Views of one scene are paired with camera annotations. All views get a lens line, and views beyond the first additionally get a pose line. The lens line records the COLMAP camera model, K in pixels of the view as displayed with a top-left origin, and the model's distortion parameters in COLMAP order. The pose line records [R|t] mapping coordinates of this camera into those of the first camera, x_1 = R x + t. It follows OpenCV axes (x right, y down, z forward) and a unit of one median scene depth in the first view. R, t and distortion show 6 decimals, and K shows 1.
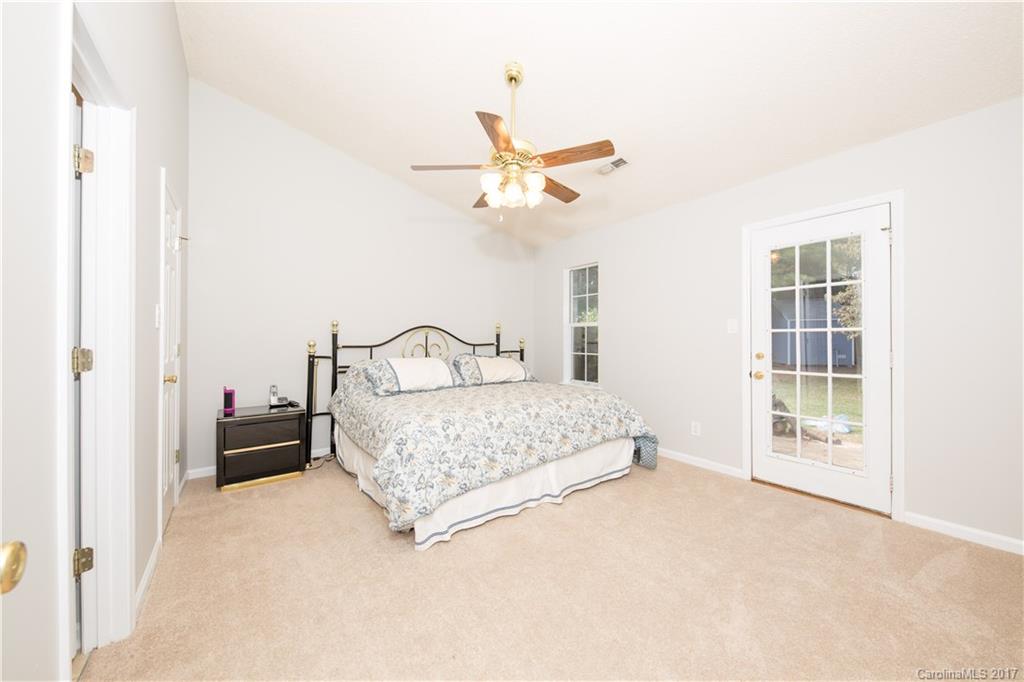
lens RADIAL K [[376.7, 0, 506.5], [0, 376.7, 334.5], [0, 0, 1]] dist [-0.021179, -0.000312]
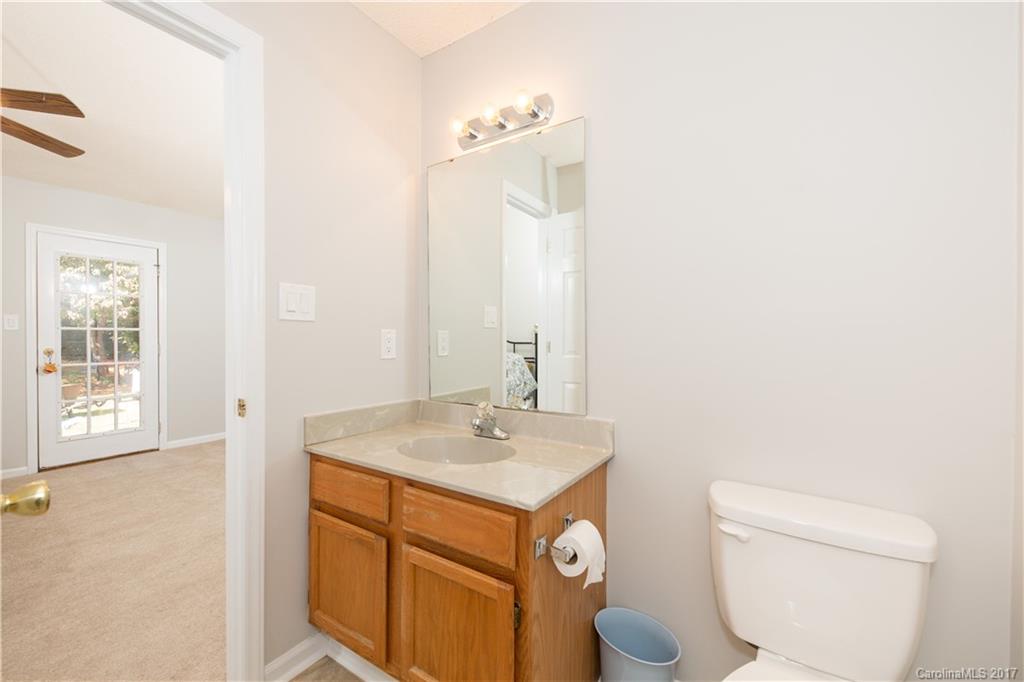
lens RADIAL K [[419.2, 0, 509.2], [0, 419.2, 338.6], [0, 0, 1]] dist [0.009259, -0.000007]
pose [[-0.372703, -0.002688, 0.927947, -7.671929], [-0.010303, 0.999946, -0.001242, 0.053011], [-0.927894, -0.010024, -0.372710, 1.819487]]
